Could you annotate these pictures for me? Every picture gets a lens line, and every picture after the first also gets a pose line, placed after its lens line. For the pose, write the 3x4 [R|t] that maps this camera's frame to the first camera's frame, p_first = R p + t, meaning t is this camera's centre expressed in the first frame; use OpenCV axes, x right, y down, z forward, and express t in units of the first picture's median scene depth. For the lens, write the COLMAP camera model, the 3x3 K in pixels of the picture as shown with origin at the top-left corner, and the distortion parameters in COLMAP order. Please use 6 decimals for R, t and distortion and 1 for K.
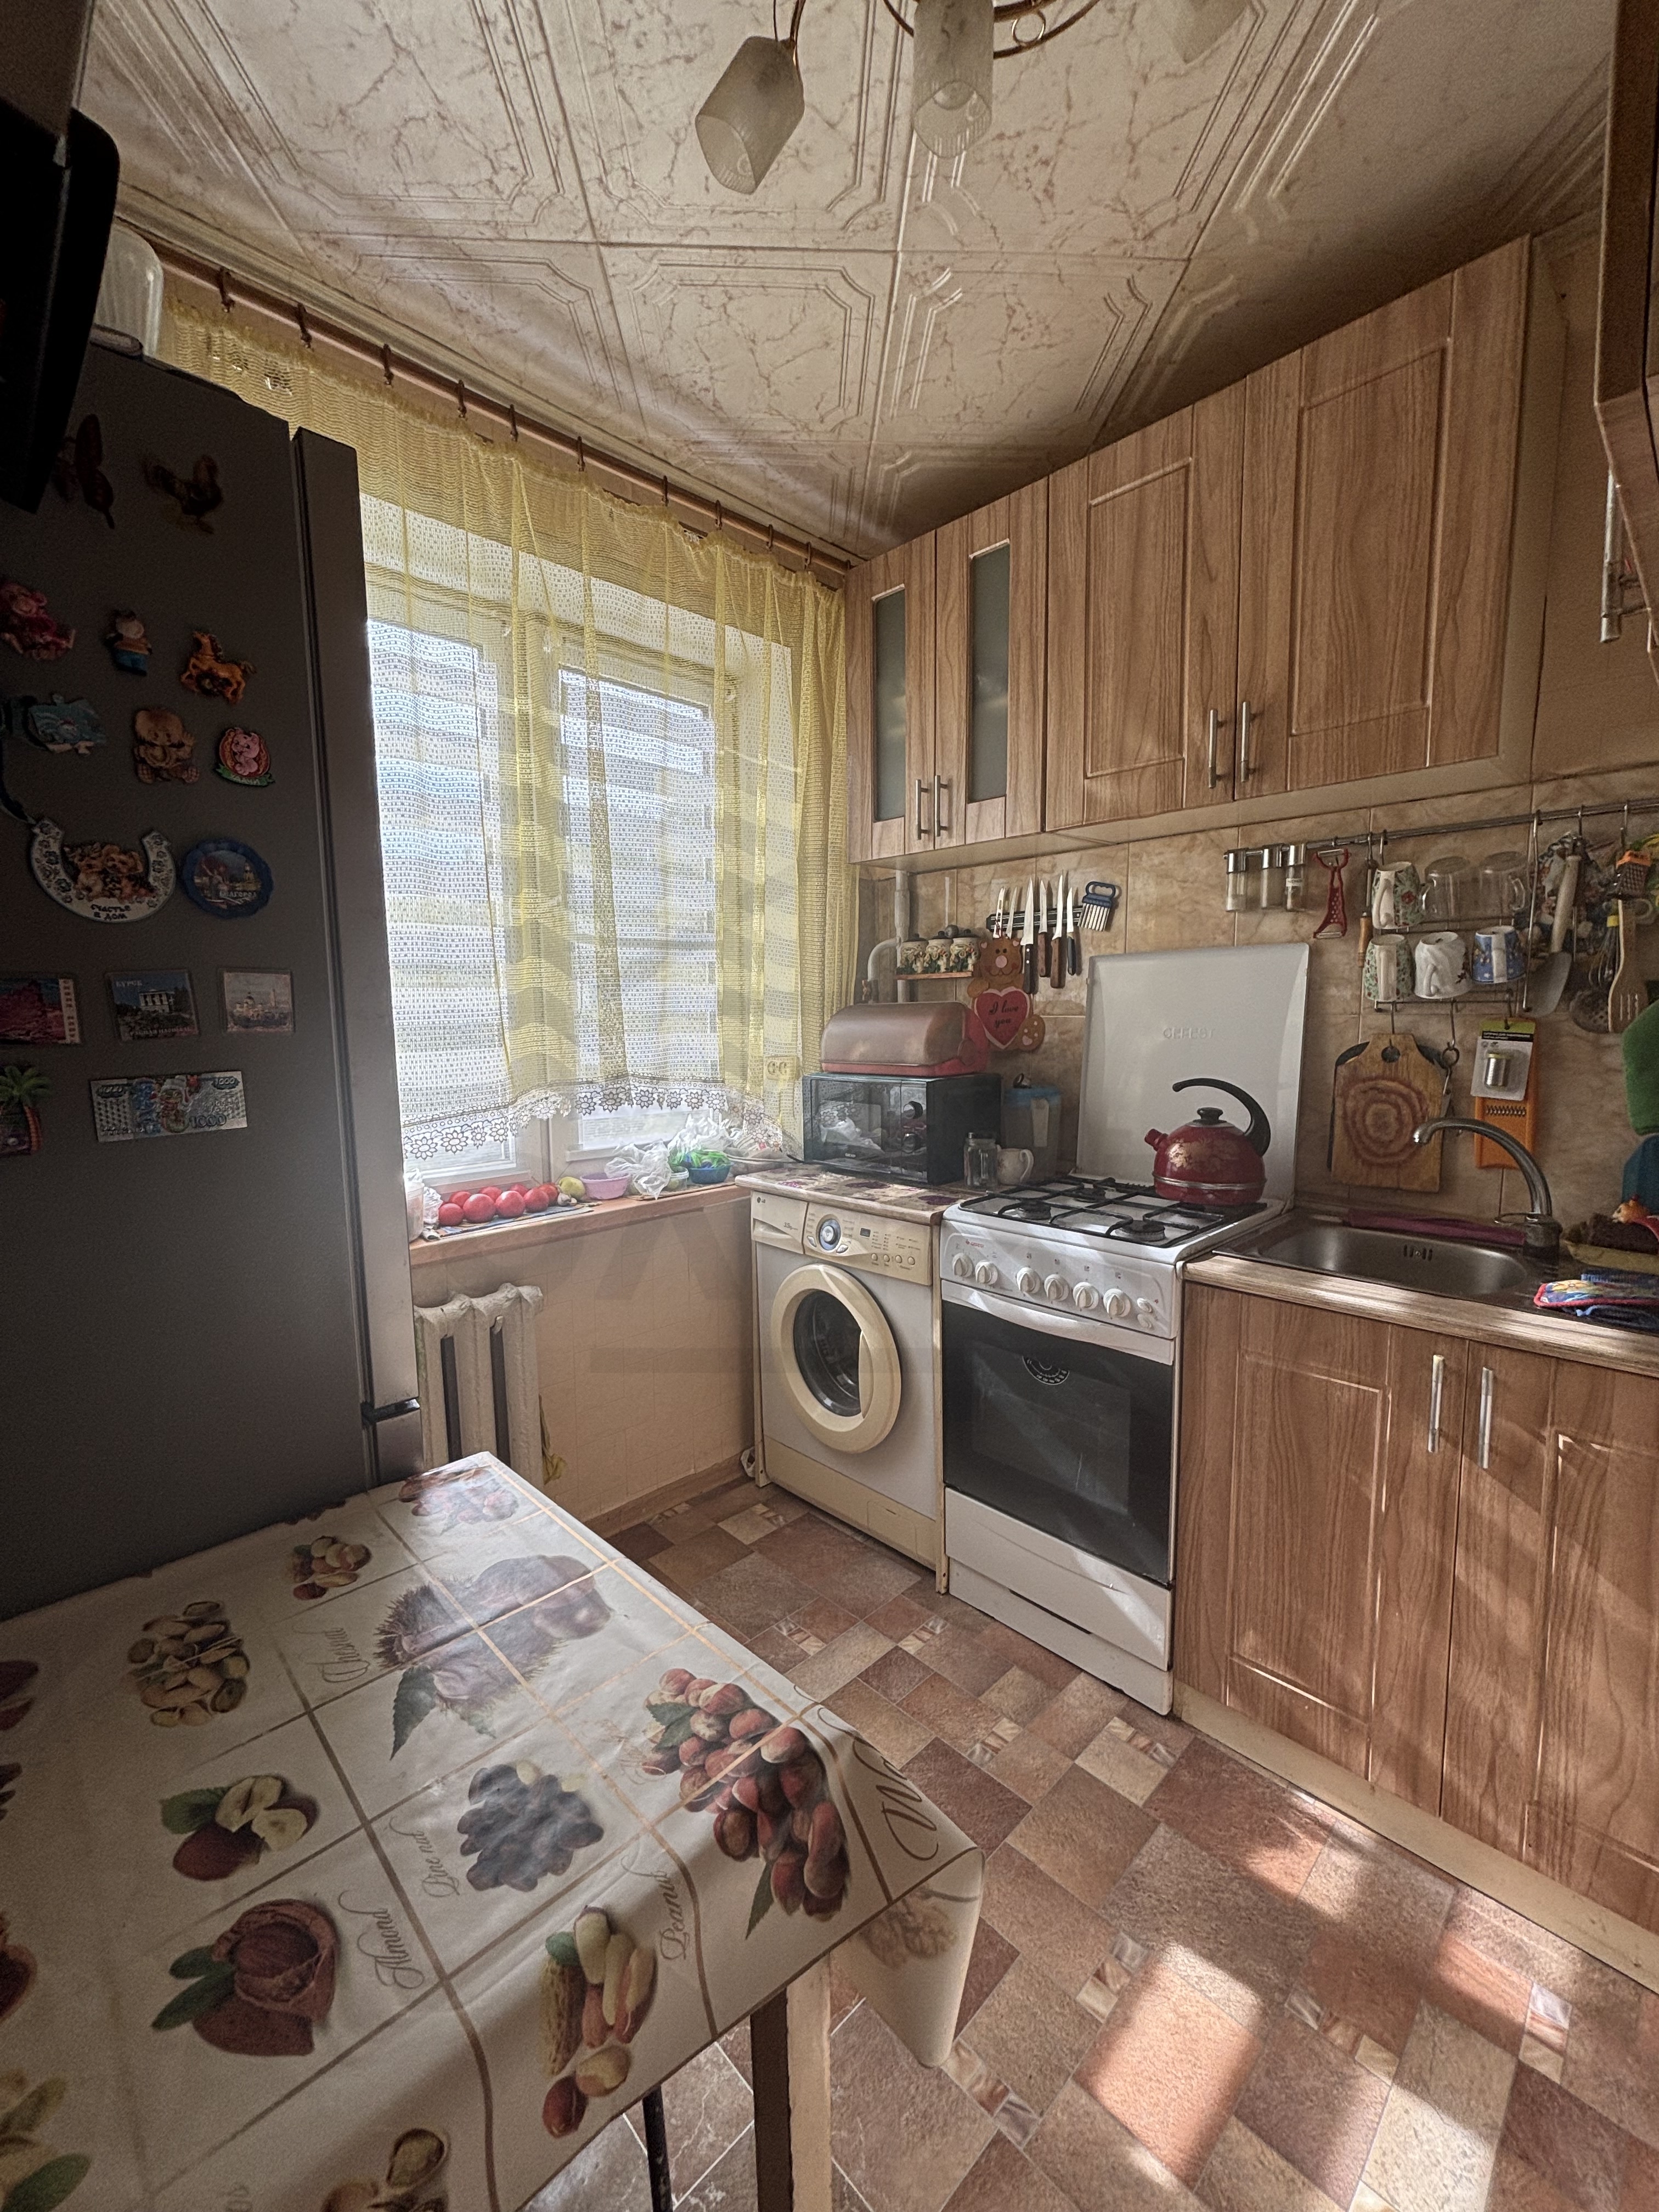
lens RADIAL K [[890.0, 0, 825.9], [0, 890.0, 1111.1], [0, 0, 1]] dist [-0.003226, 0.001523]
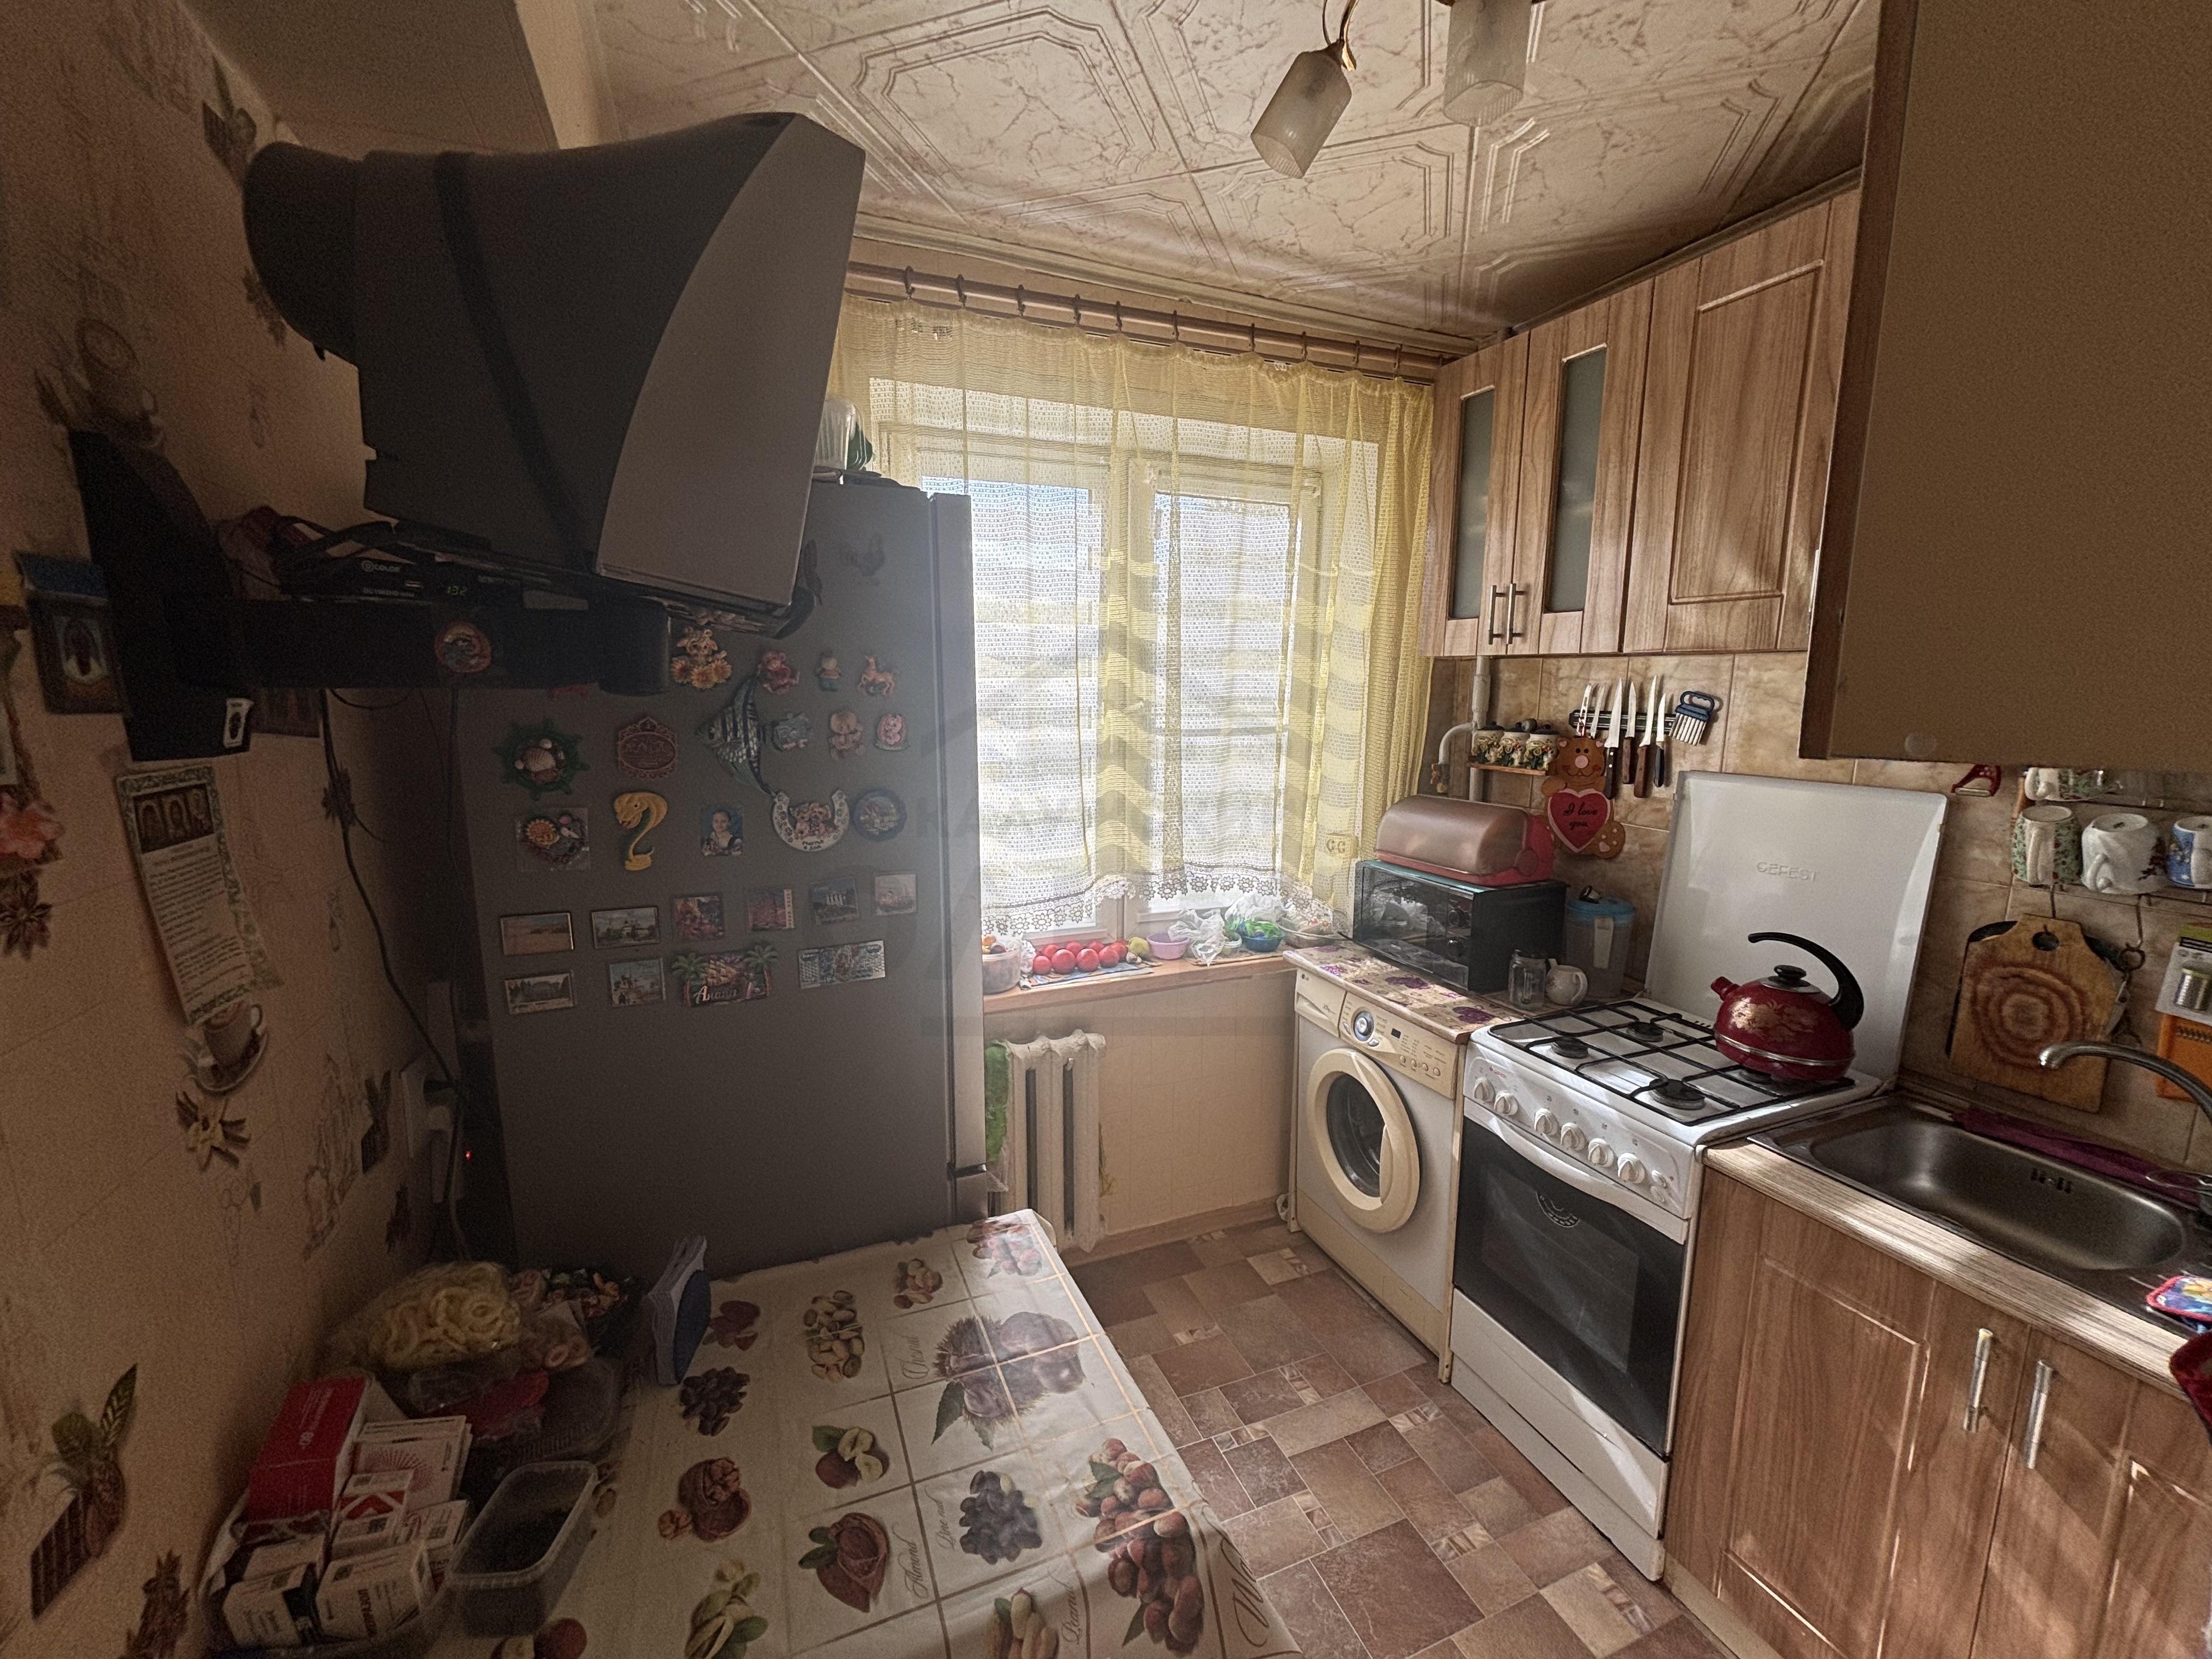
lens RADIAL K [[890.0, 0, 1101.8], [0, 890.0, 828.5], [0, 0, 1]] dist [-0.003226, 0.001523]
pose [[0.927038, 0.074209, -0.367551, 0.118307], [-0.055875, 0.996616, 0.060290, -0.192807], [0.370781, -0.035354, 0.928047, -0.128938]]
